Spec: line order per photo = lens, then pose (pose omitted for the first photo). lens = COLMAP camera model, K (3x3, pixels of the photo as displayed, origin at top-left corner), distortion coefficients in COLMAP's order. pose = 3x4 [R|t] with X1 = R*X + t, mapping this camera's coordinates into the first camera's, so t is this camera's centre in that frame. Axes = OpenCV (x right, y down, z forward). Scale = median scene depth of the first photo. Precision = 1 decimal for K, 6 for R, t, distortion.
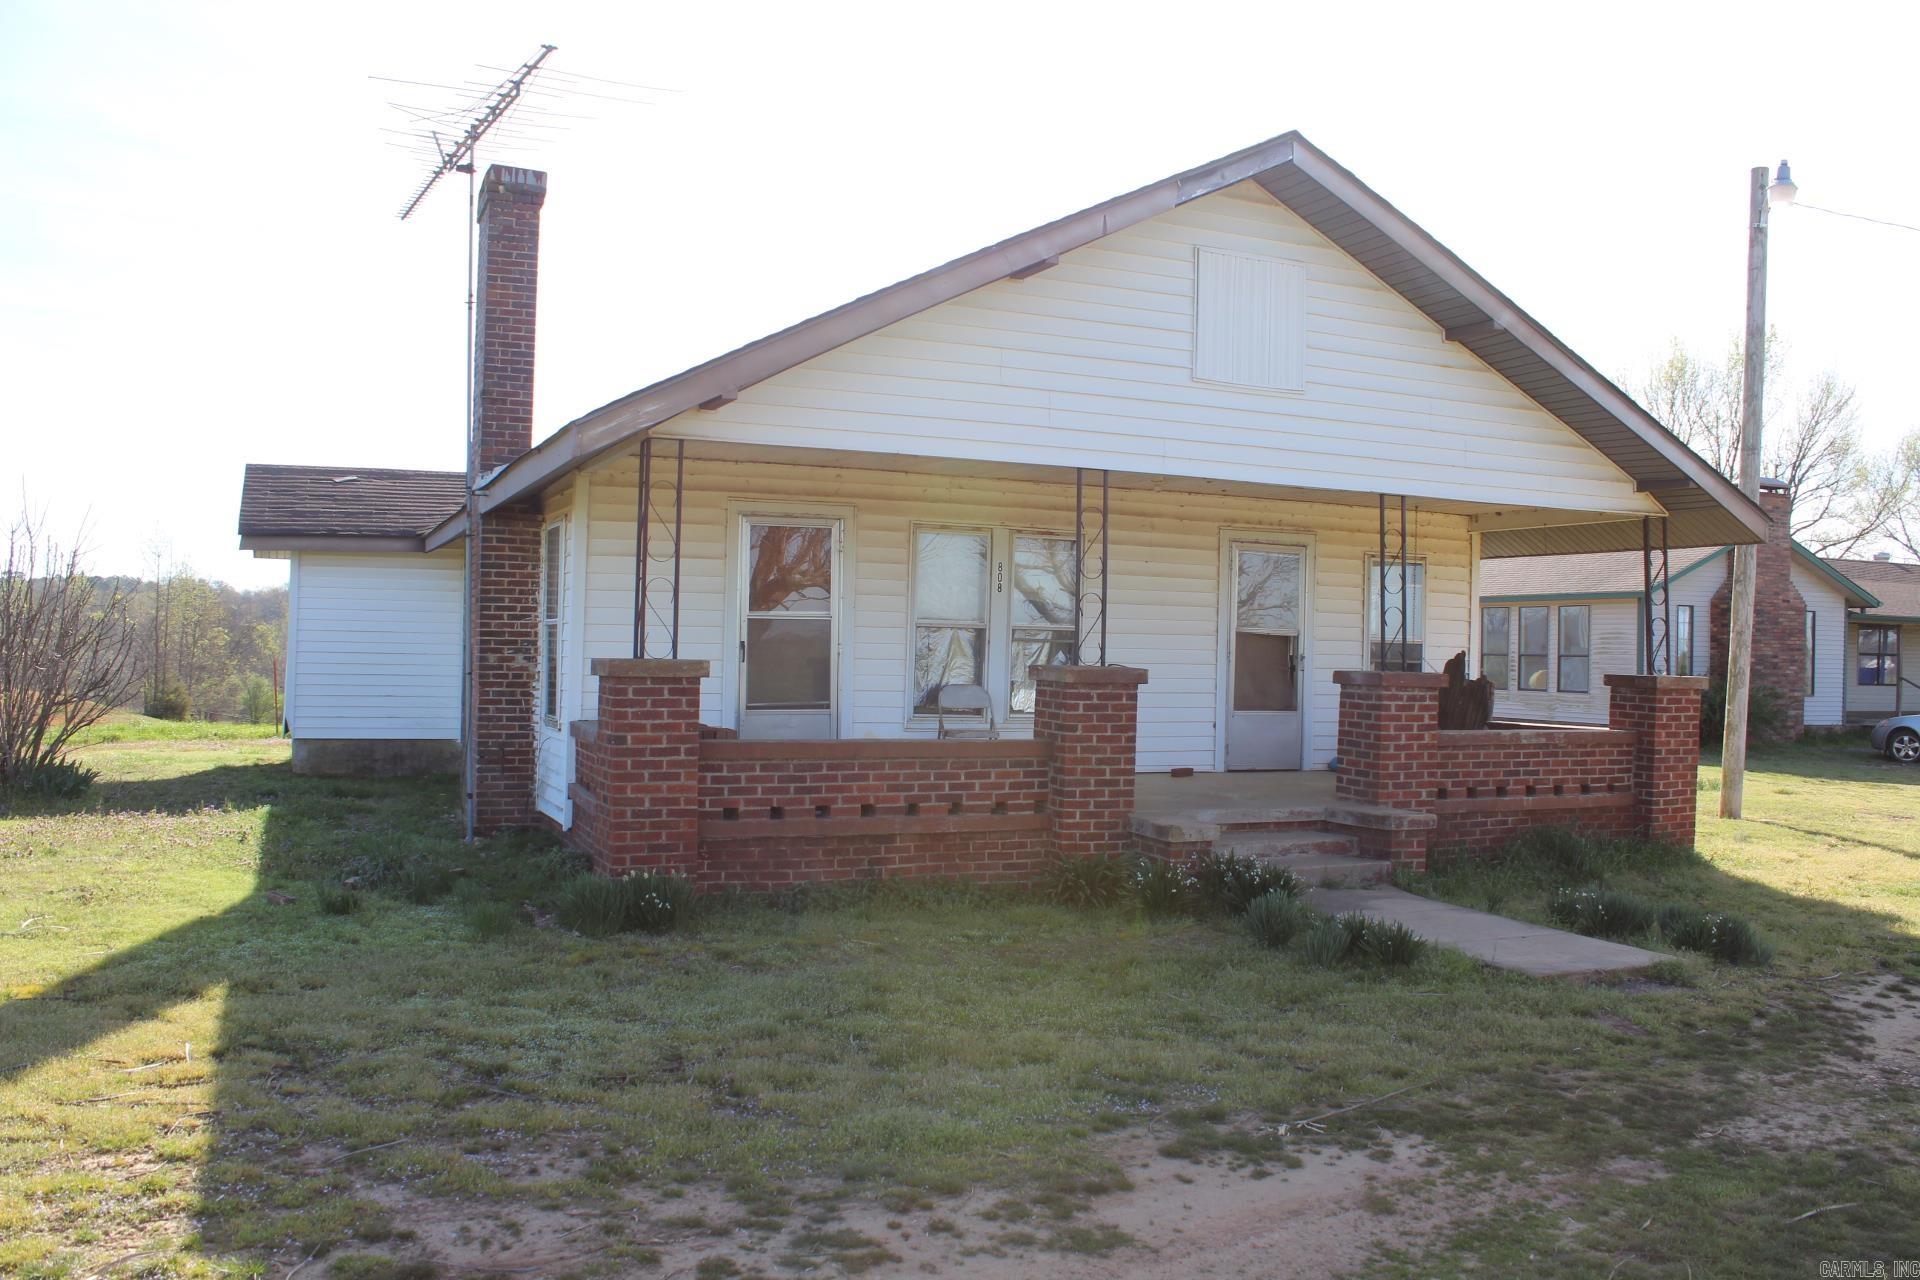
lens RADIAL K [[1581.6, 0, 960.0], [0, 1581.6, 640.0], [0, 0, 1]] dist [-0.177378, 0.154763]
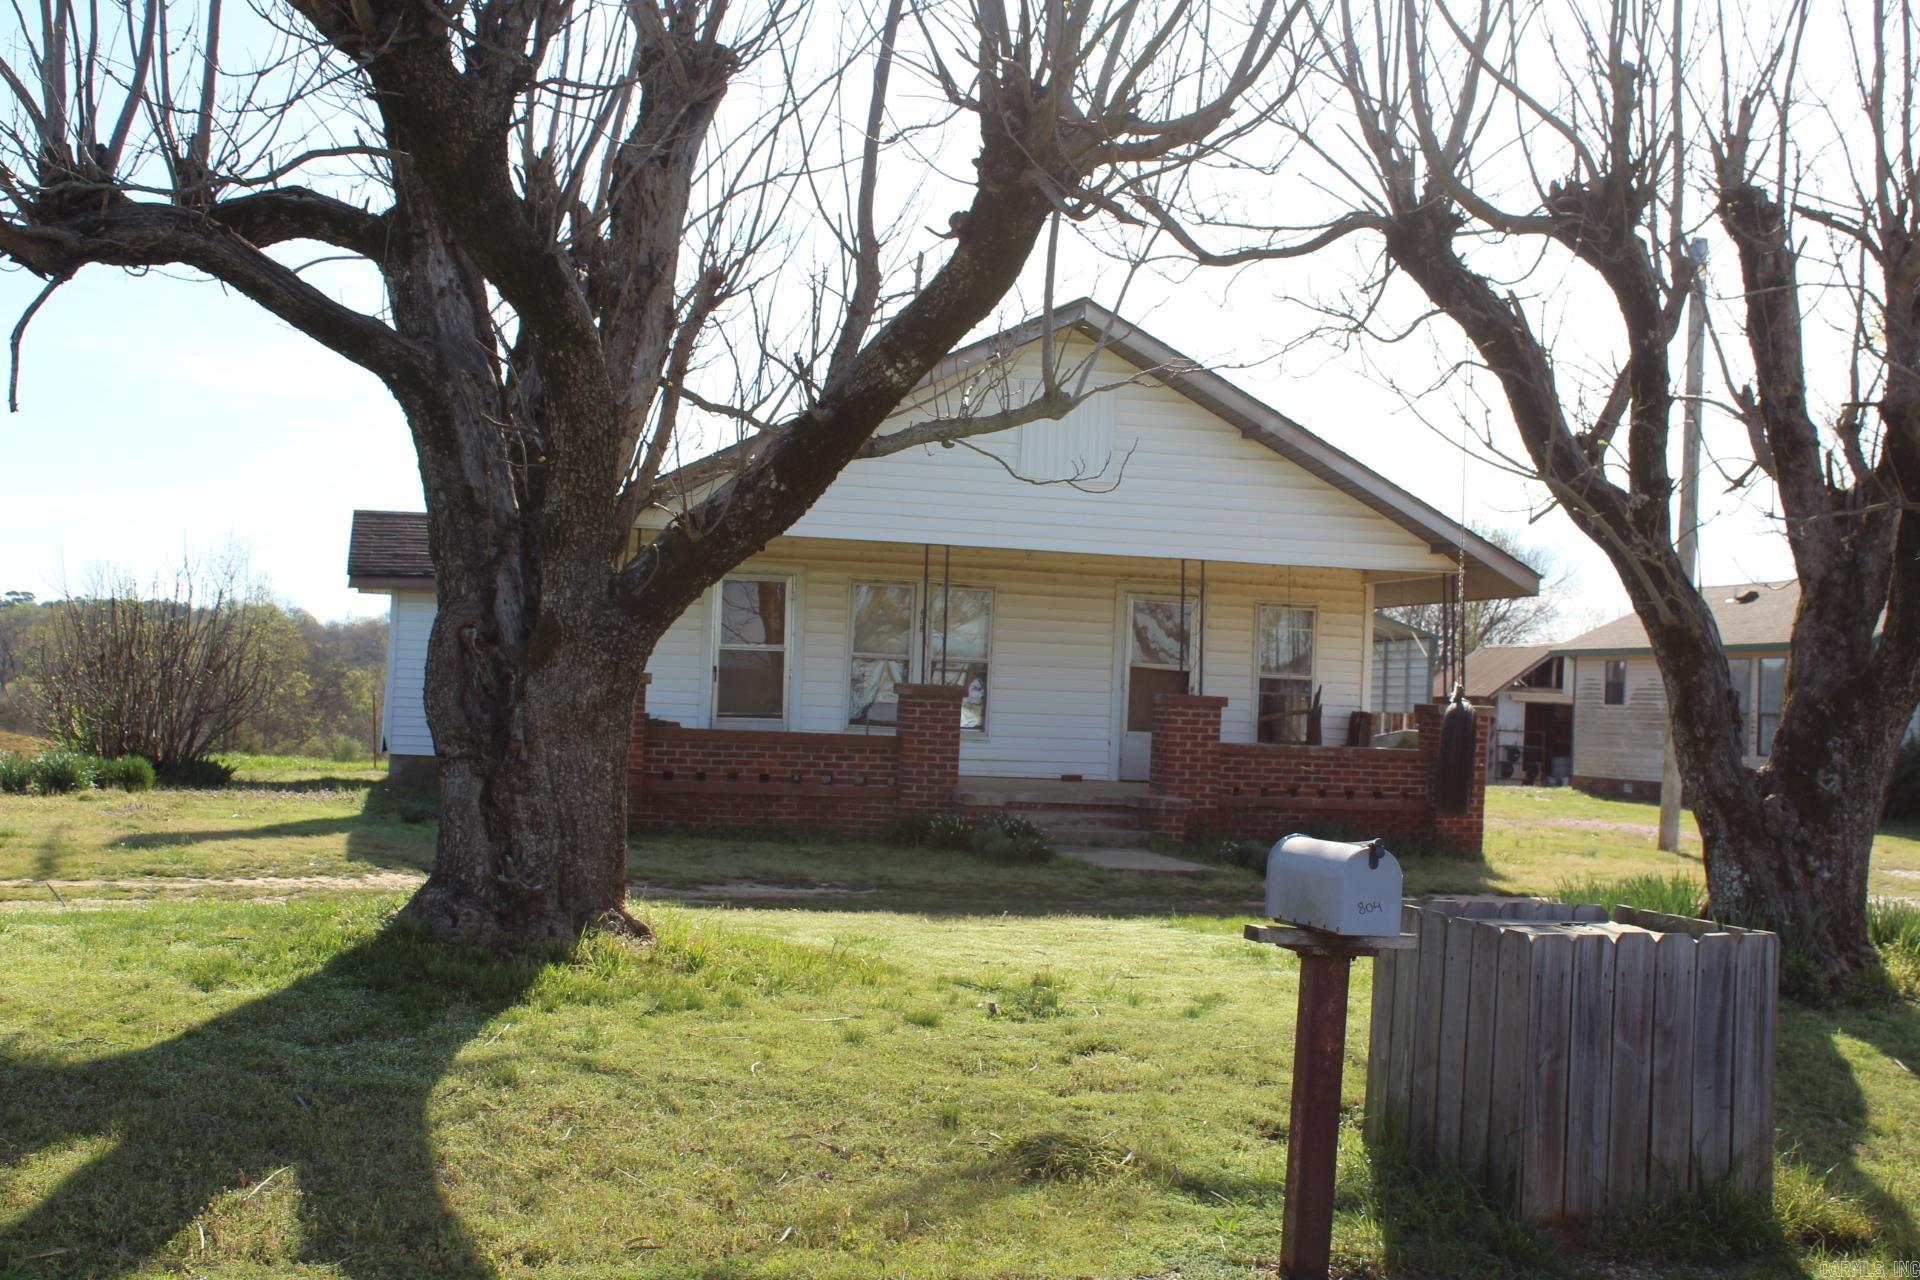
lens RADIAL K [[2301.6, 0, 960.0], [0, 2301.6, 640.0], [0, 0, 1]] dist [-0.109811, 0.014453]
pose [[0.985890, 0.011334, -0.167010, 0.374548], [-0.016080, 0.999504, -0.027093, 0.026963], [0.166620, 0.029397, 0.985583, -0.850490]]
